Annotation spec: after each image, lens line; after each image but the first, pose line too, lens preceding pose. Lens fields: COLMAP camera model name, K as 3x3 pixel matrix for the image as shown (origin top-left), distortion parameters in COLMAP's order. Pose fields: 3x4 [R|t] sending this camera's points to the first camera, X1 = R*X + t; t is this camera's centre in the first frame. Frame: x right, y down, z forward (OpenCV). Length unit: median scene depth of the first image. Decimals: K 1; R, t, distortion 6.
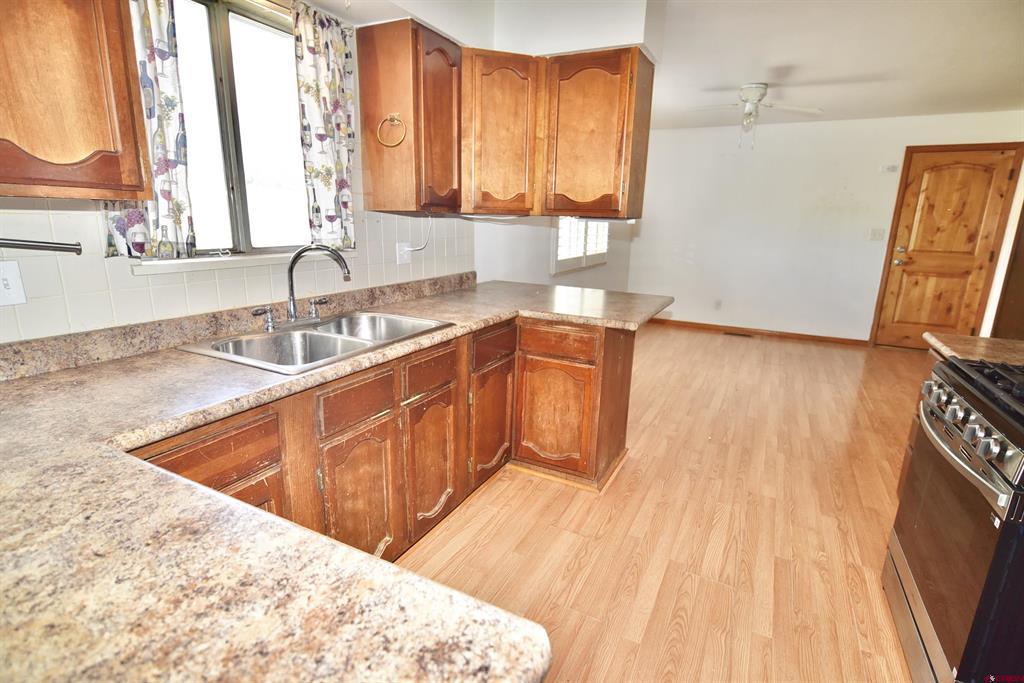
lens RADIAL K [[515.5, 0, 506.7], [0, 515.5, 345.2], [0, 0, 1]] dist [-0.008876, 0.001959]
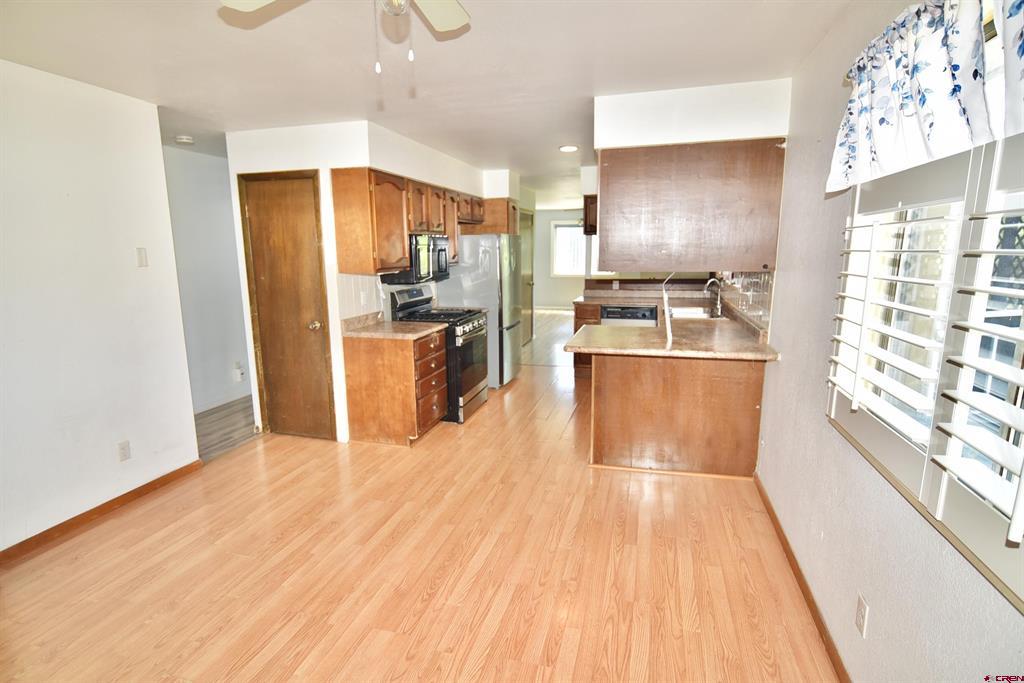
lens RADIAL K [[515.5, 0, 509.6], [0, 515.5, 339.6], [0, 0, 1]] dist [-0.008876, 0.001959]
pose [[-0.977805, 0.019403, -0.208618, 0.478053], [-0.066716, 0.915041, 0.397805, -0.379201], [0.198613, 0.402894, -0.893437, 1.400434]]
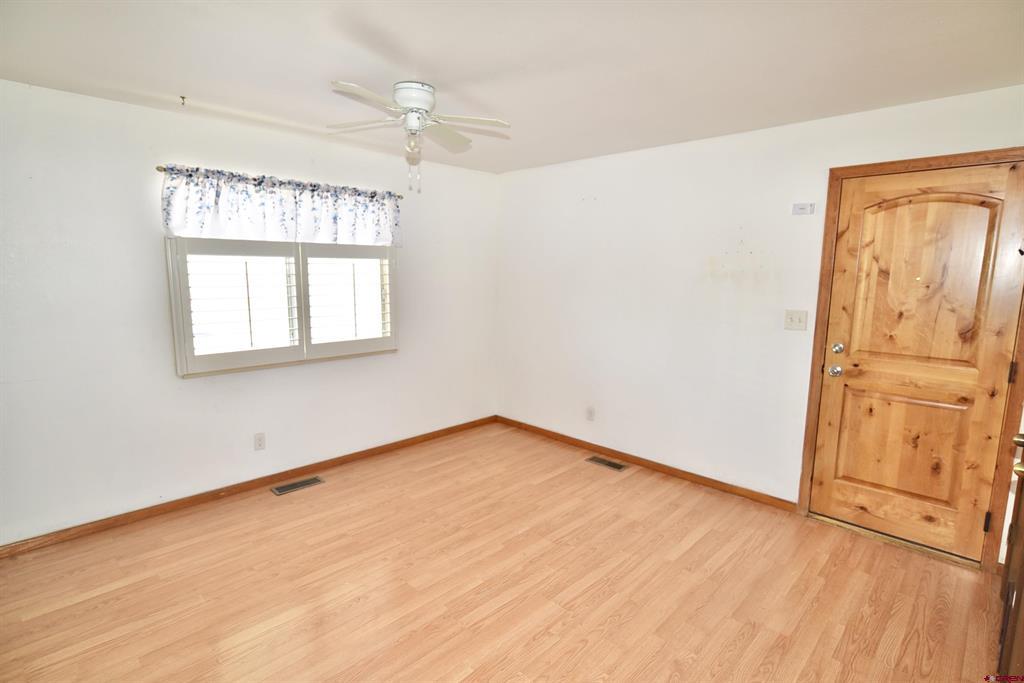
lens RADIAL K [[515.5, 0, 507.4], [0, 515.5, 342.1], [0, 0, 1]] dist [-0.008876, 0.001959]
pose [[0.954751, 0.032615, -0.295612, 0.771998], [-0.063723, 0.993319, -0.096217, -0.152729], [0.290498, 0.110700, 0.950450, 0.478475]]
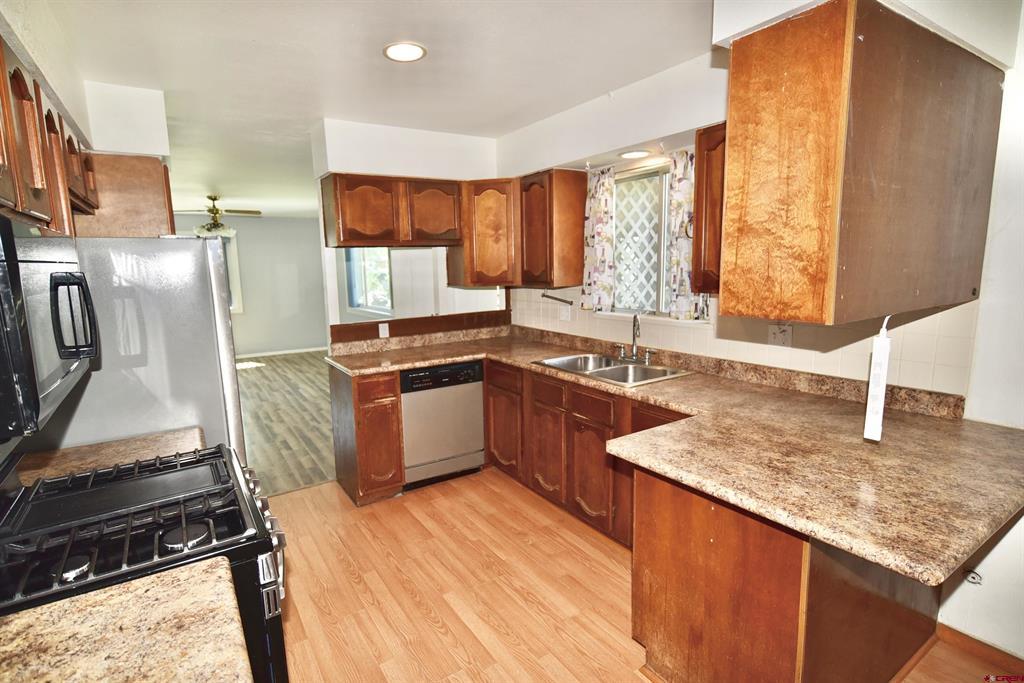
lens RADIAL K [[515.5, 0, 510.5], [0, 515.5, 343.8], [0, 0, 1]] dist [-0.008876, 0.001959]
pose [[-0.486126, 0.118673, -0.865794, 0.534225], [-0.202154, 0.948593, 0.243527, -0.188563], [0.850186, 0.293409, -0.437145, 0.640829]]
